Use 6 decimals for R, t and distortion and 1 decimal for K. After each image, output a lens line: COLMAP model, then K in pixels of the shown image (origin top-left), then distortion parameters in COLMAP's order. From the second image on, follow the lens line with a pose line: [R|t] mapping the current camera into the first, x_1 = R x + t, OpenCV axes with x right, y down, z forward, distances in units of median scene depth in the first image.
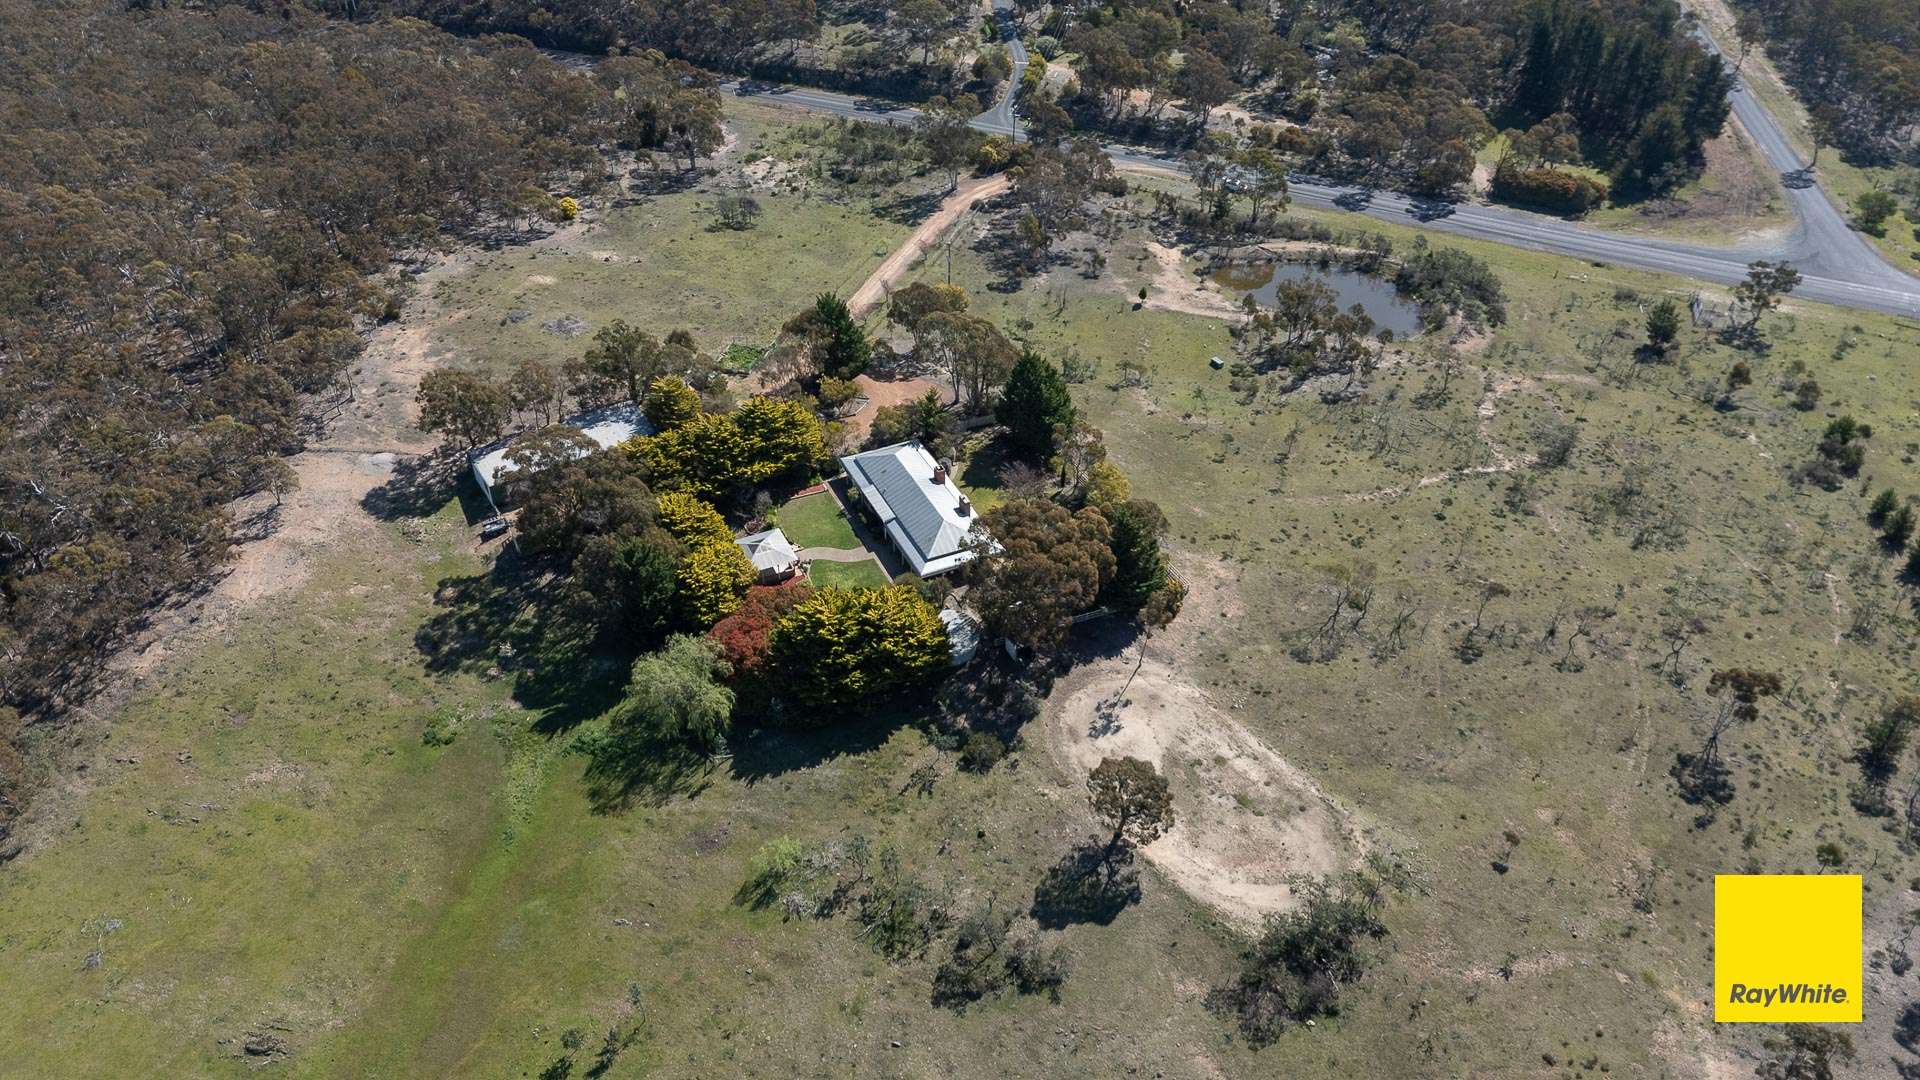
lens RADIAL K [[1410.2, 0, 958.6], [0, 1410.2, 539.6], [0, 0, 1]] dist [0.076145, -0.072710]
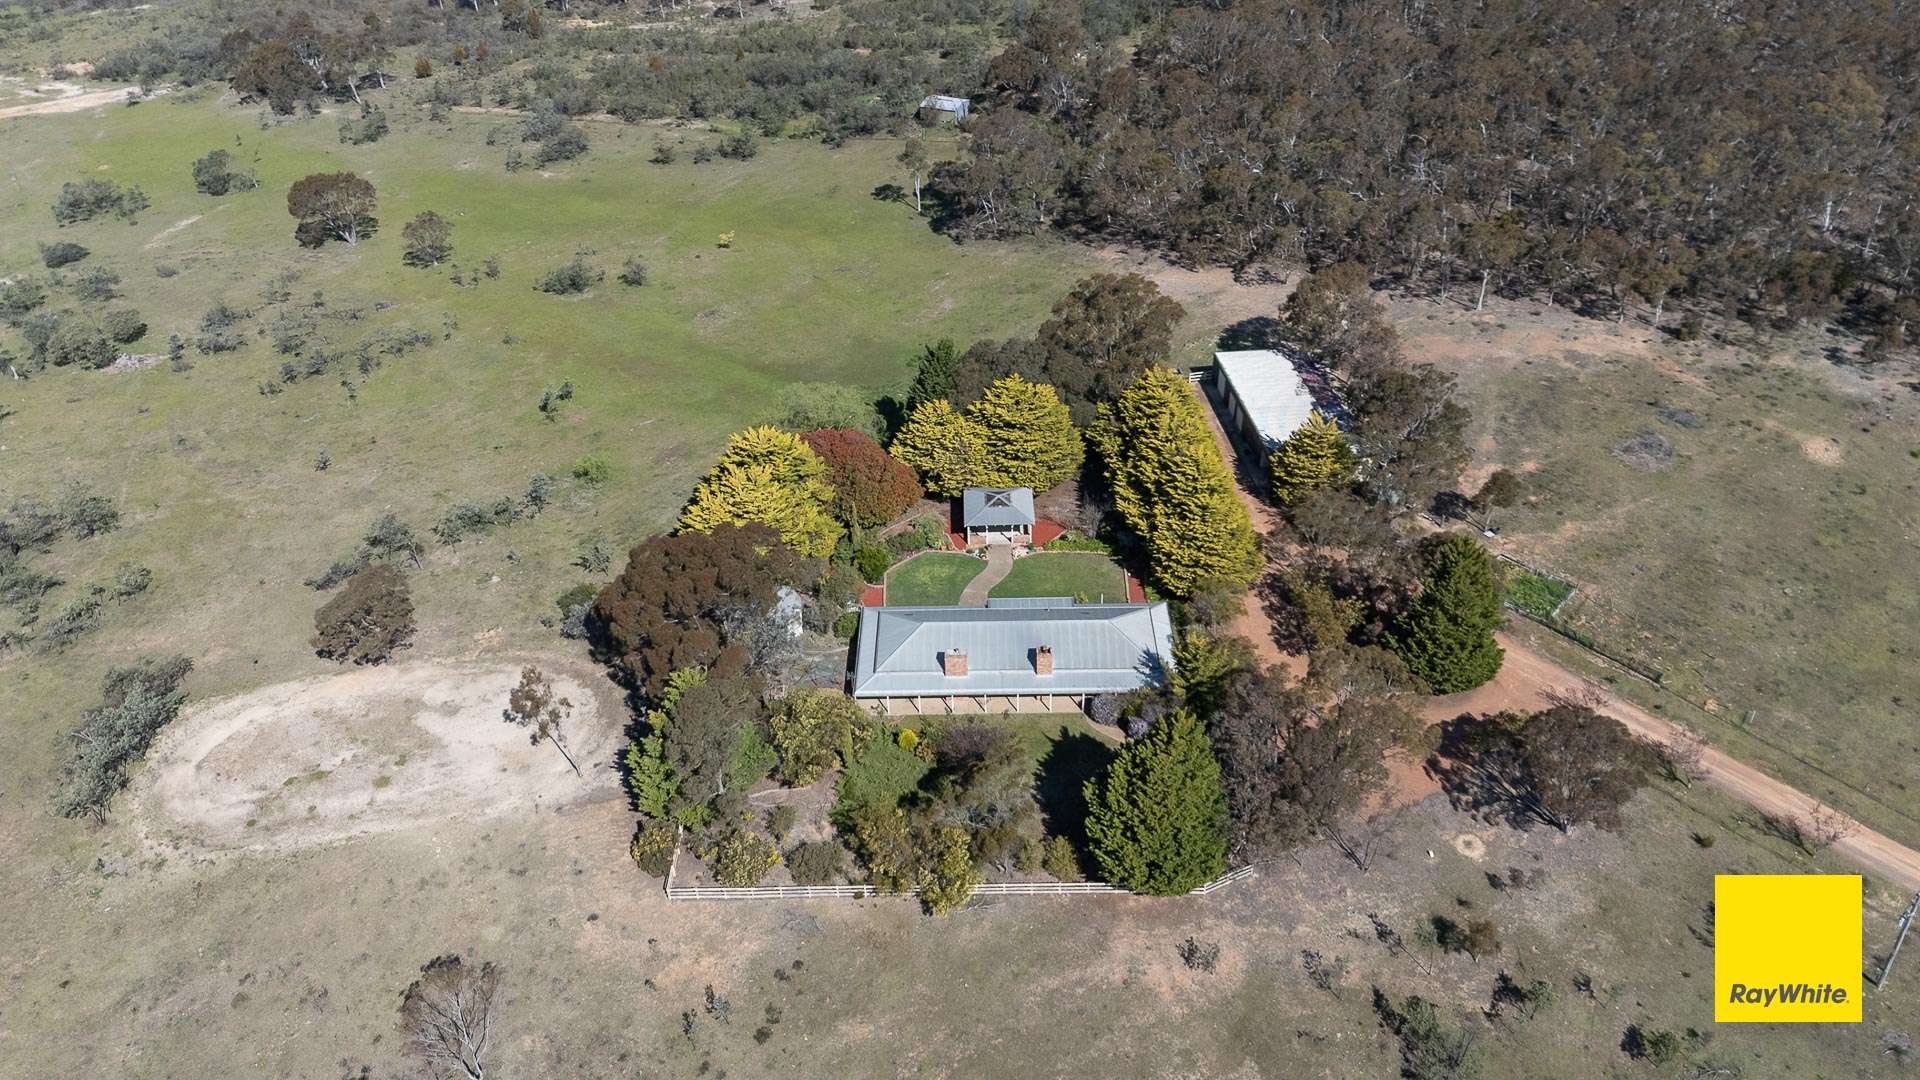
lens RADIAL K [[1410.2, 0, 956.3], [0, 1410.2, 541.3], [0, 0, 1]] dist [0.076145, -0.072710]
pose [[-0.427857, 0.540025, -0.724784, 0.541799], [-0.534373, 0.495594, 0.684713, -0.605185], [0.728961, 0.680264, 0.076532, 1.078839]]
